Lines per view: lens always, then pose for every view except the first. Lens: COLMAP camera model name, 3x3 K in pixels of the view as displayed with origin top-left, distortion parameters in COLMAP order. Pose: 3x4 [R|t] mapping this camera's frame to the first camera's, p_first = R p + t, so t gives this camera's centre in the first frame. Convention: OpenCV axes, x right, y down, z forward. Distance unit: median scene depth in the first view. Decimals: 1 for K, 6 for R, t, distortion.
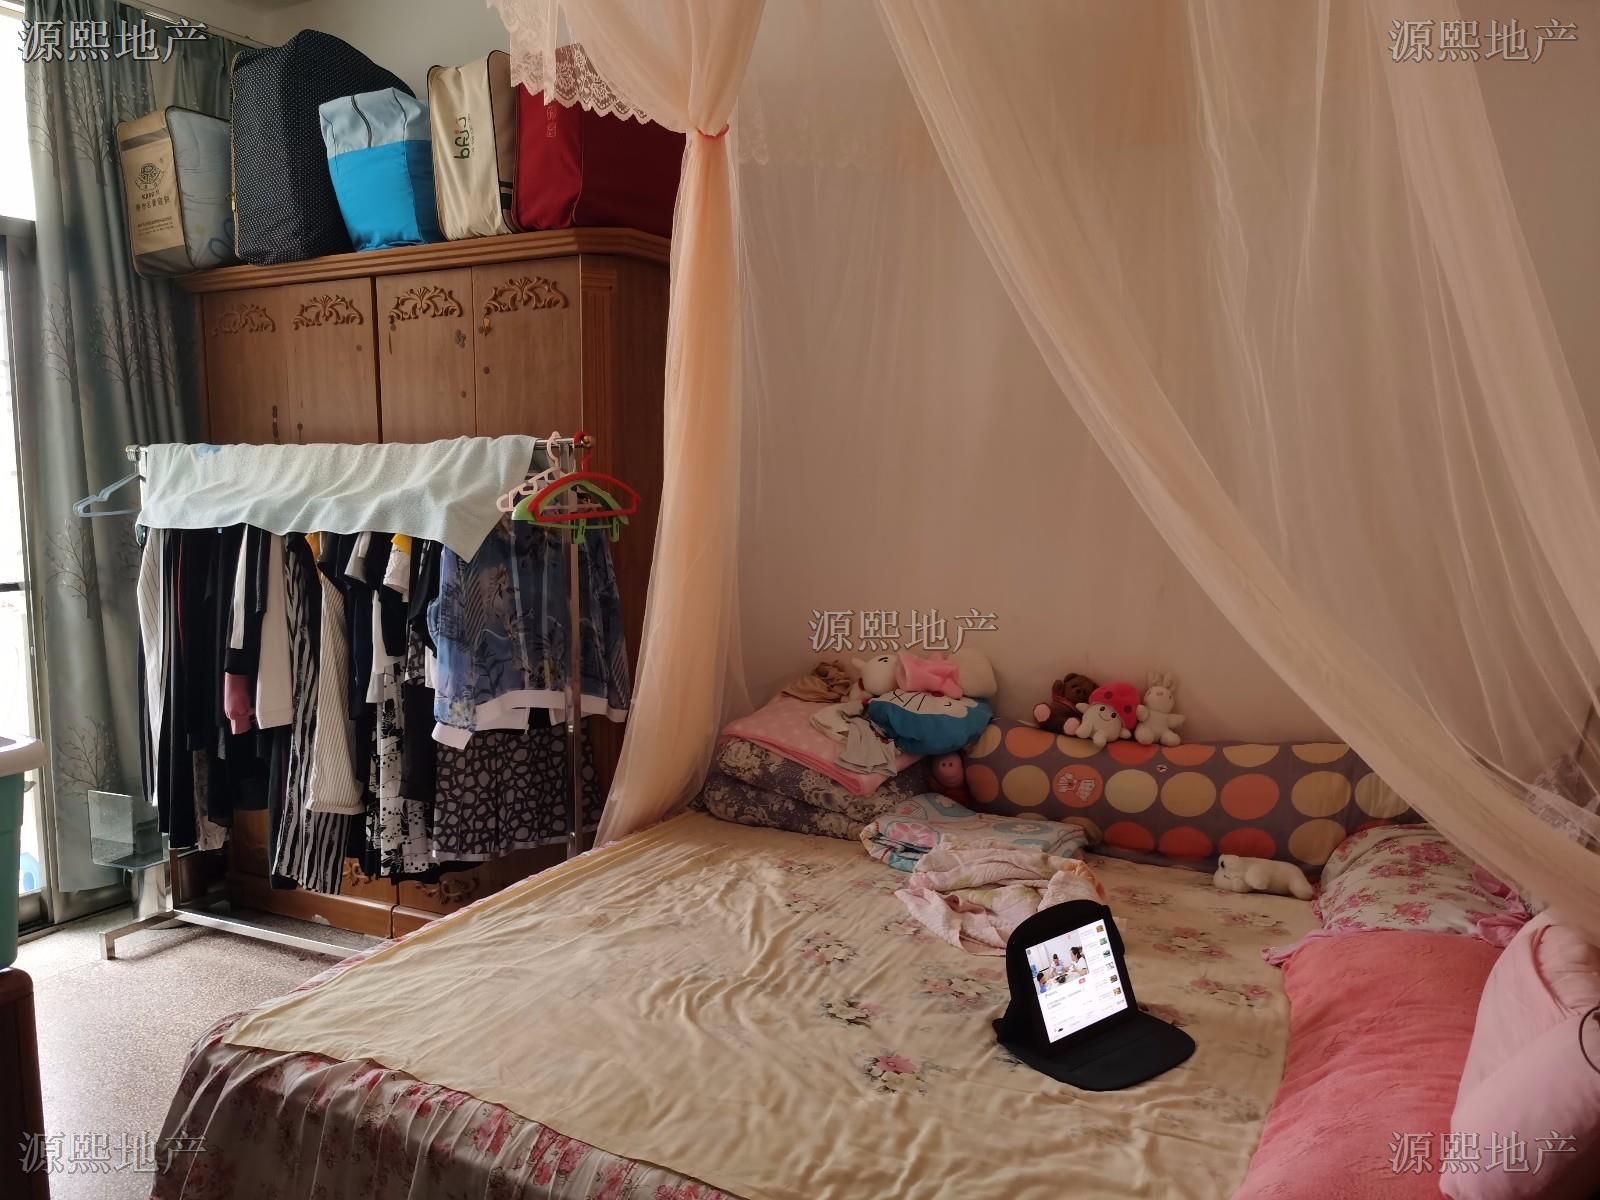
lens RADIAL K [[1240.4, 0, 801.1], [0, 1240.4, 606.6], [0, 0, 1]] dist [0.075872, -0.097455]
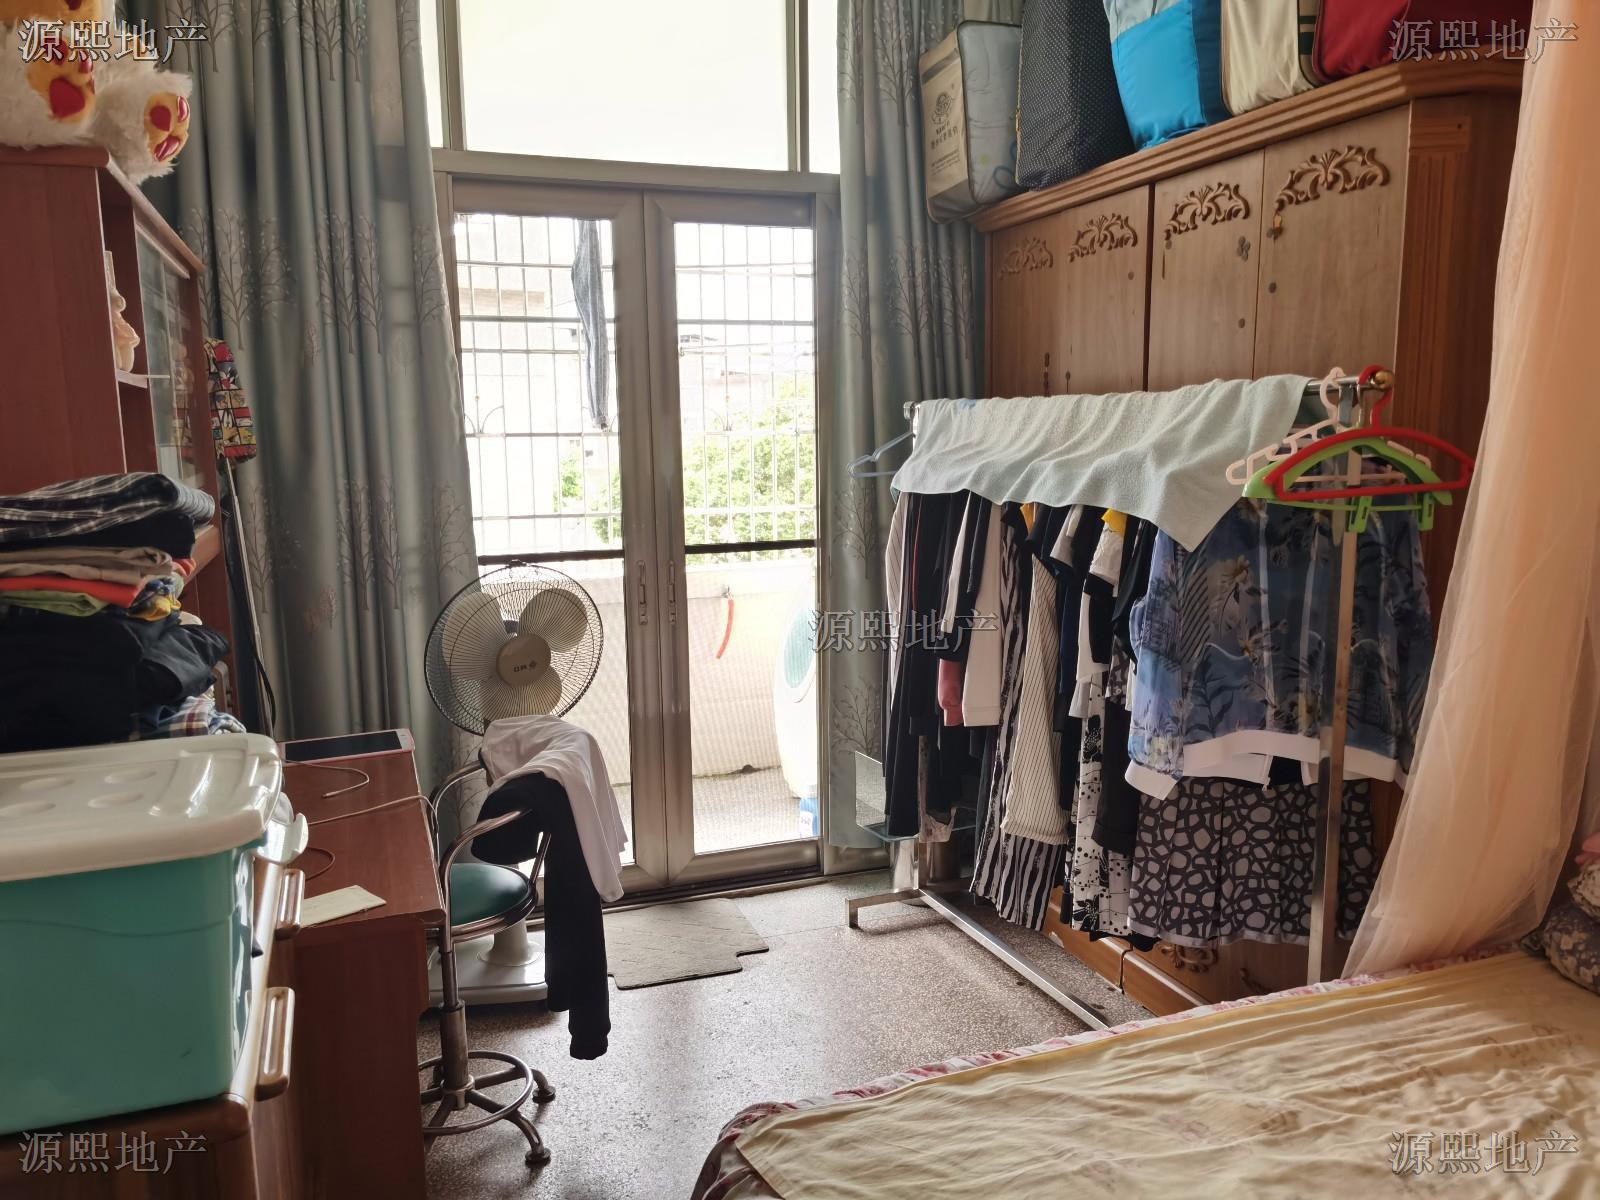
lens RADIAL K [[1240.4, 0, 801.1], [0, 1240.4, 606.6], [0, 0, 1]] dist [0.075872, -0.097455]
pose [[0.749231, 0.089433, -0.656242, 0.045246], [-0.063591, 0.995977, 0.063130, -0.032665], [0.659249, -0.005568, 0.751905, 0.271850]]
